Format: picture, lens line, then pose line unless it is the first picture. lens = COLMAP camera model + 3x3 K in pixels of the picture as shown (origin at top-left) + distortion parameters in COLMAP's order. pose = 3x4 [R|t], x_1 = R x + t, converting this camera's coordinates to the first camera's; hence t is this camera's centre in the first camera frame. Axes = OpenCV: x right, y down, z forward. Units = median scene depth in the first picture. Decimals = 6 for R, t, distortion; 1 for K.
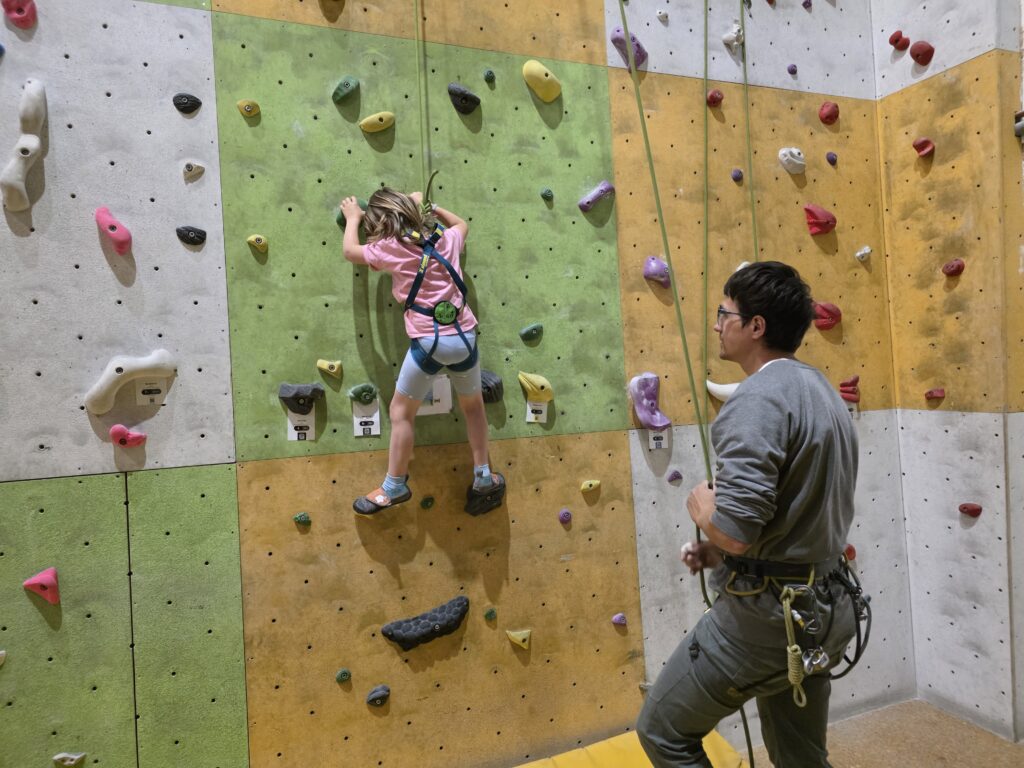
lens RADIAL K [[689.4, 0, 521.1], [0, 689.4, 386.8], [0, 0, 1]] dist [0.055978, -0.043804]
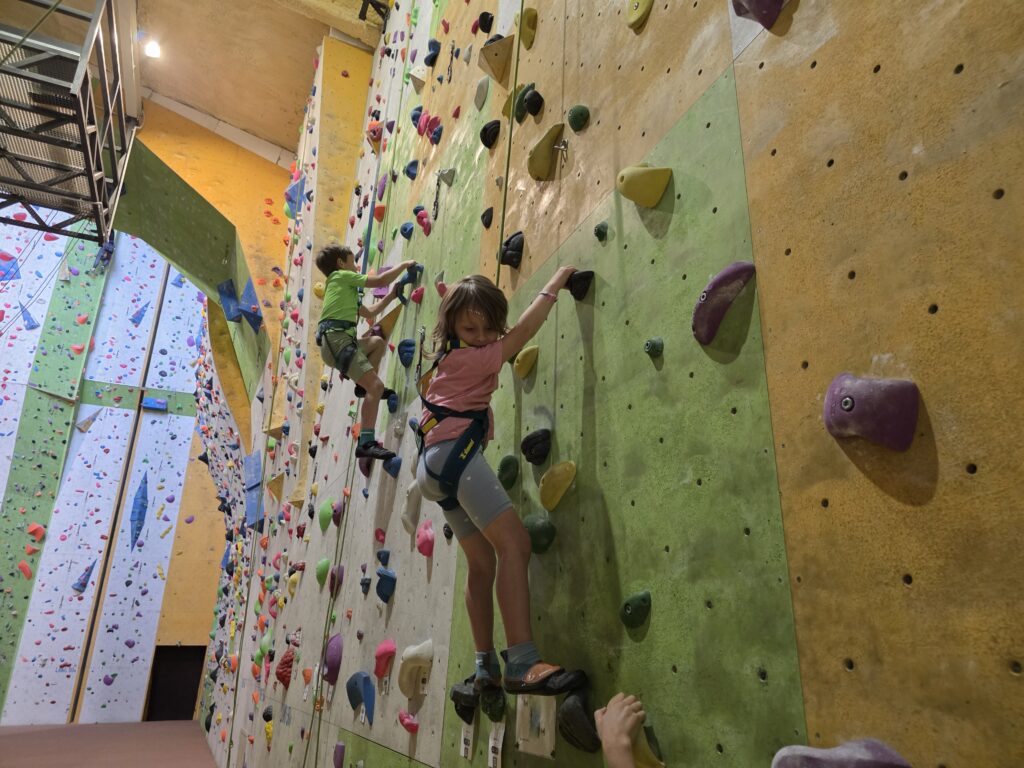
lens RADIAL K [[689.4, 0, 509.7], [0, 689.4, 376.7], [0, 0, 1]] dist [0.055978, -0.043804]
pose [[0.039106, -0.335040, -0.941392, 0.557268], [-0.034750, 0.941087, -0.336375, -0.066034], [0.998631, 0.045868, 0.025160, 0.885605]]
